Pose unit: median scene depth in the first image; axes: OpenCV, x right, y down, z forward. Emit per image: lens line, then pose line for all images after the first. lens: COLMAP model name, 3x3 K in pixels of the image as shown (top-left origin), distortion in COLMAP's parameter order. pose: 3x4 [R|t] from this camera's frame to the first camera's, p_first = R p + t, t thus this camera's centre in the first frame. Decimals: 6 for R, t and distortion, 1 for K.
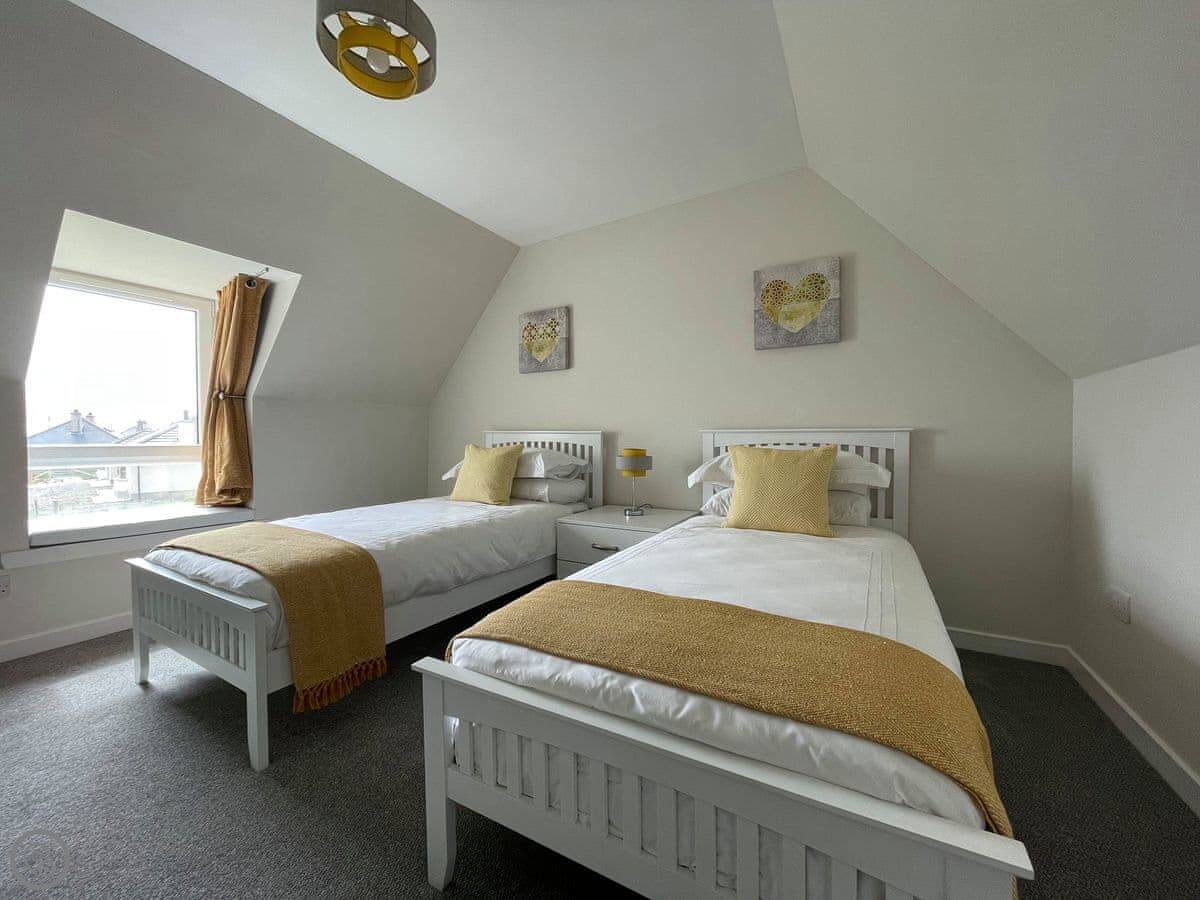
lens RADIAL K [[477.7, 0, 595.5], [0, 477.7, 448.2], [0, 0, 1]] dist [-0.001206, -0.000469]
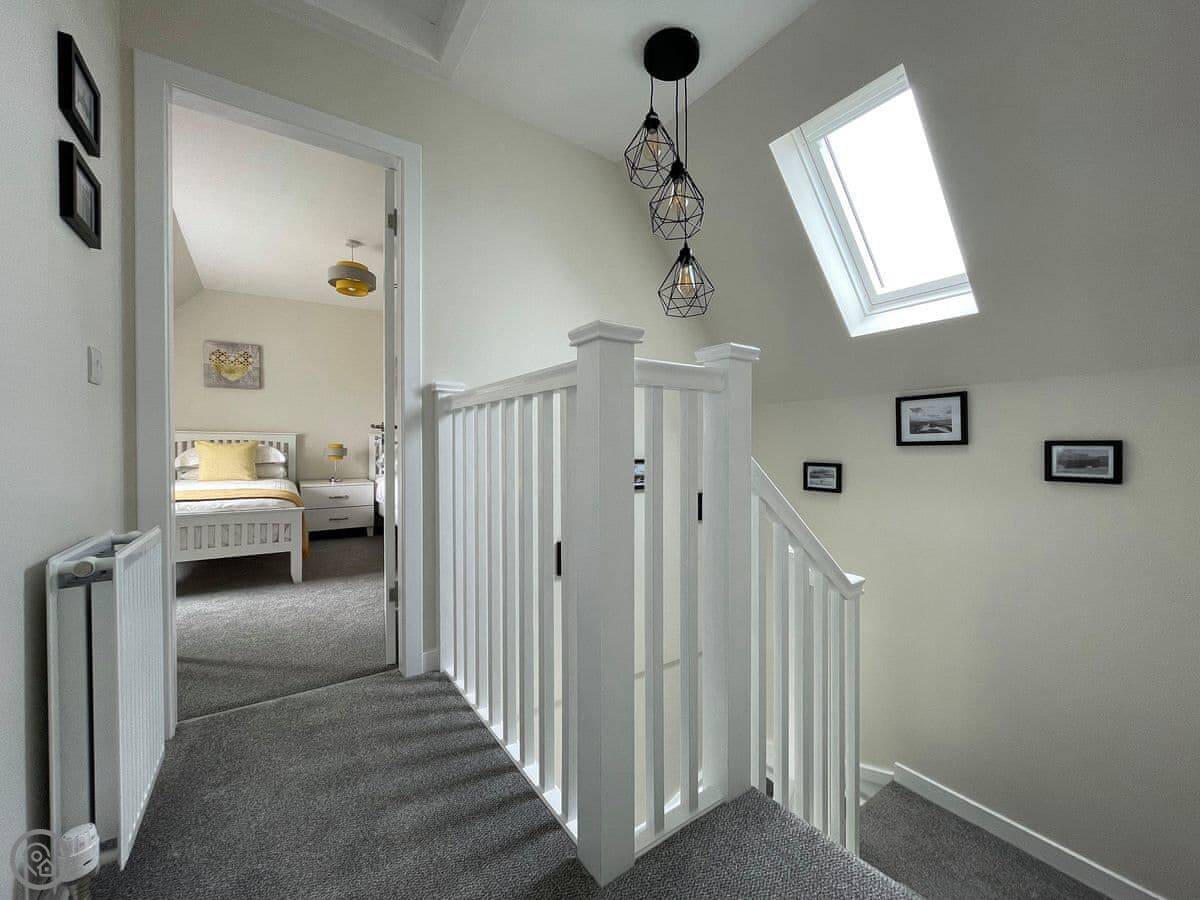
lens RADIAL K [[485.8, 0, 599.2], [0, 485.8, 446.9], [0, 0, 1]] dist [0.002957, -0.000141]
pose [[0.460154, -0.006512, 0.887815, -1.021533], [0.010264, 0.999945, 0.002014, 0.017787], [-0.887780, 0.008186, 0.460196, -0.667055]]
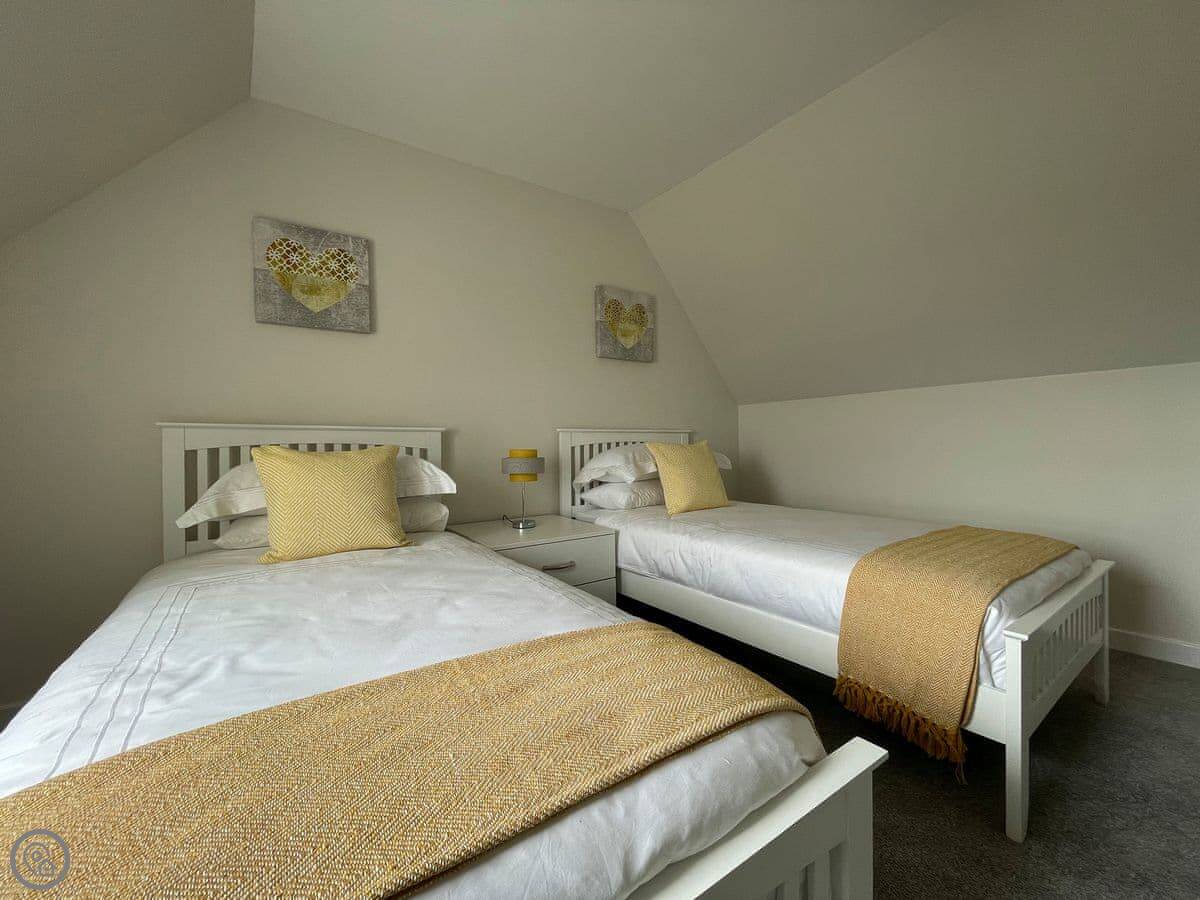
lens RADIAL K [[485.8, 0, 599.2], [0, 485.8, 446.9], [0, 0, 1]] dist [0.002957, -0.000141]
pose [[0.425814, -0.013030, 0.904717, -0.619720], [0.020149, 0.999785, 0.004916, -0.004116], [-0.904586, 0.016136, 0.425985, 0.483091]]
